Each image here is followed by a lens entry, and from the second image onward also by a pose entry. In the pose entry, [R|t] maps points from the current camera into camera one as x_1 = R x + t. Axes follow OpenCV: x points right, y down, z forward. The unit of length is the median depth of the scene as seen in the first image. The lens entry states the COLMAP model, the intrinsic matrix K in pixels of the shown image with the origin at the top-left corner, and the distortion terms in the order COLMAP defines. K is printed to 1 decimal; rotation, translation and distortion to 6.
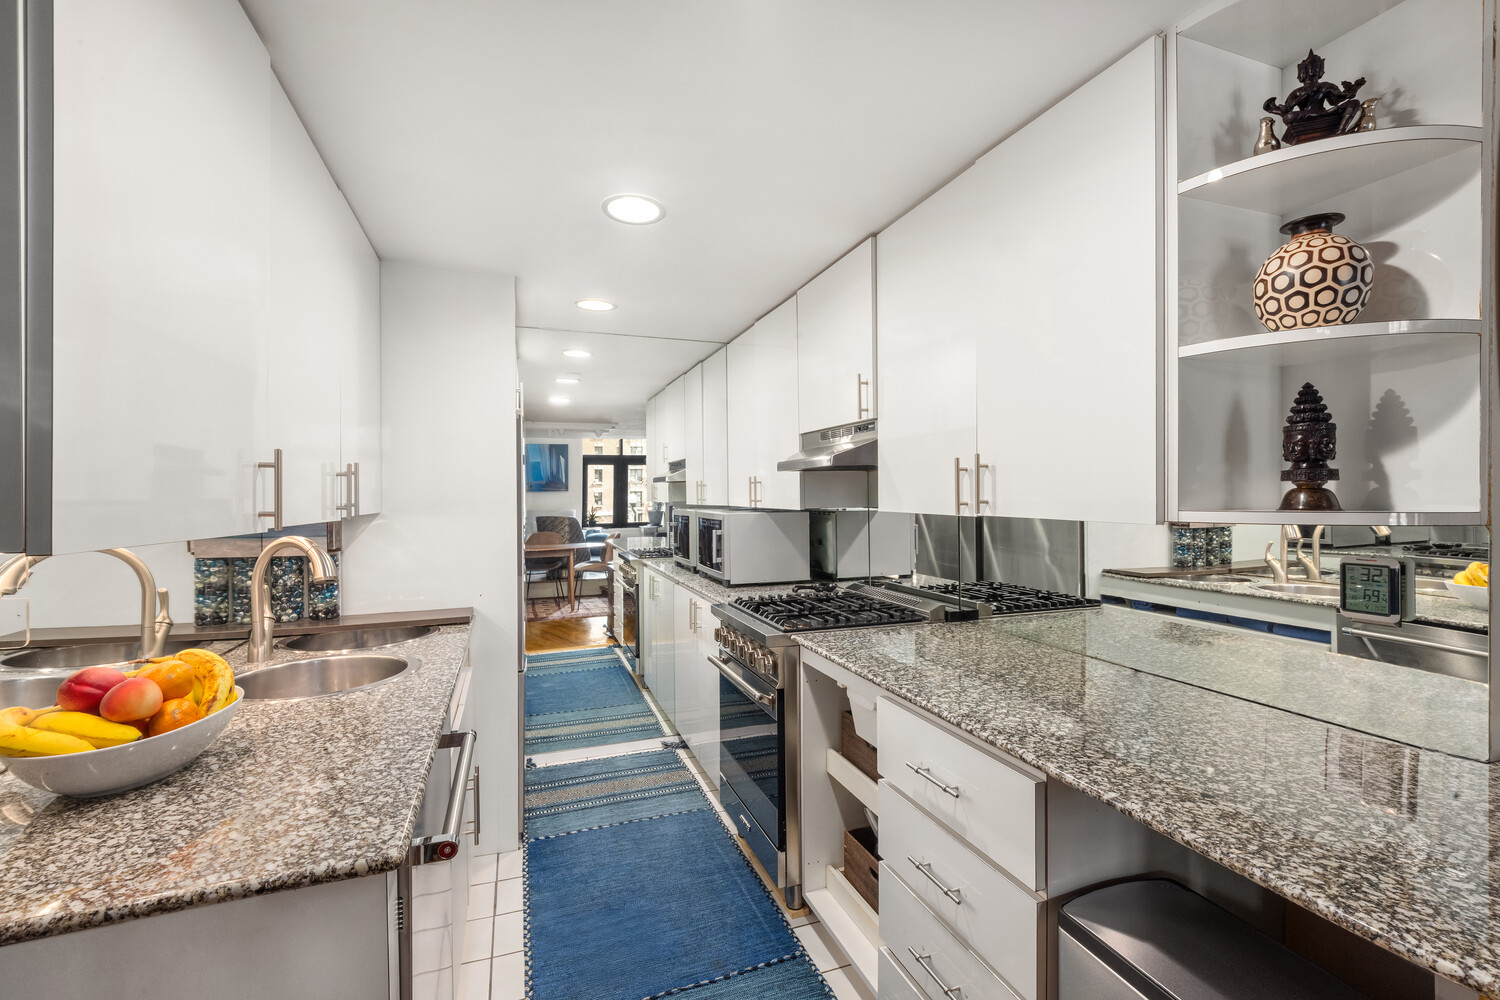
lens RADIAL K [[636.8, 0, 753.4], [0, 636.8, 496.3], [0, 0, 1]] dist [0.000591, -0.000040]
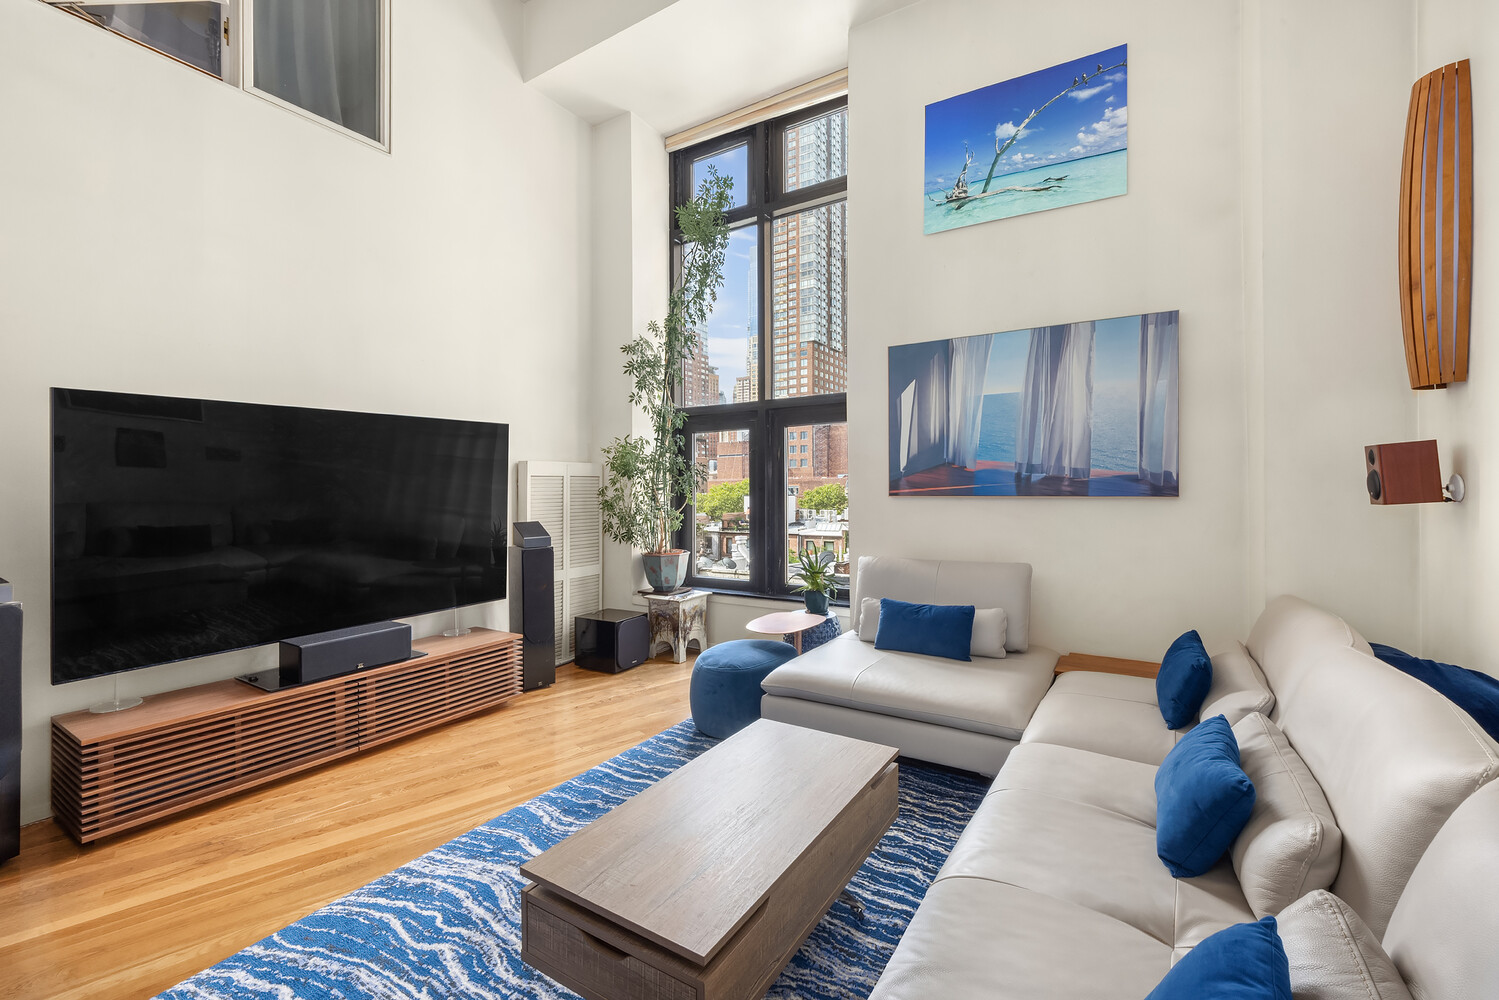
lens RADIAL K [[636.3, 0, 743.8], [0, 636.3, 497.3], [0, 0, 1]] dist [0.000591, -0.000040]
pose [[0.599051, -0.001641, -0.800709, 0.076103], [0.003799, 0.999992, 0.000793, -0.008815], [0.800702, -0.003516, 0.599053, 0.764310]]
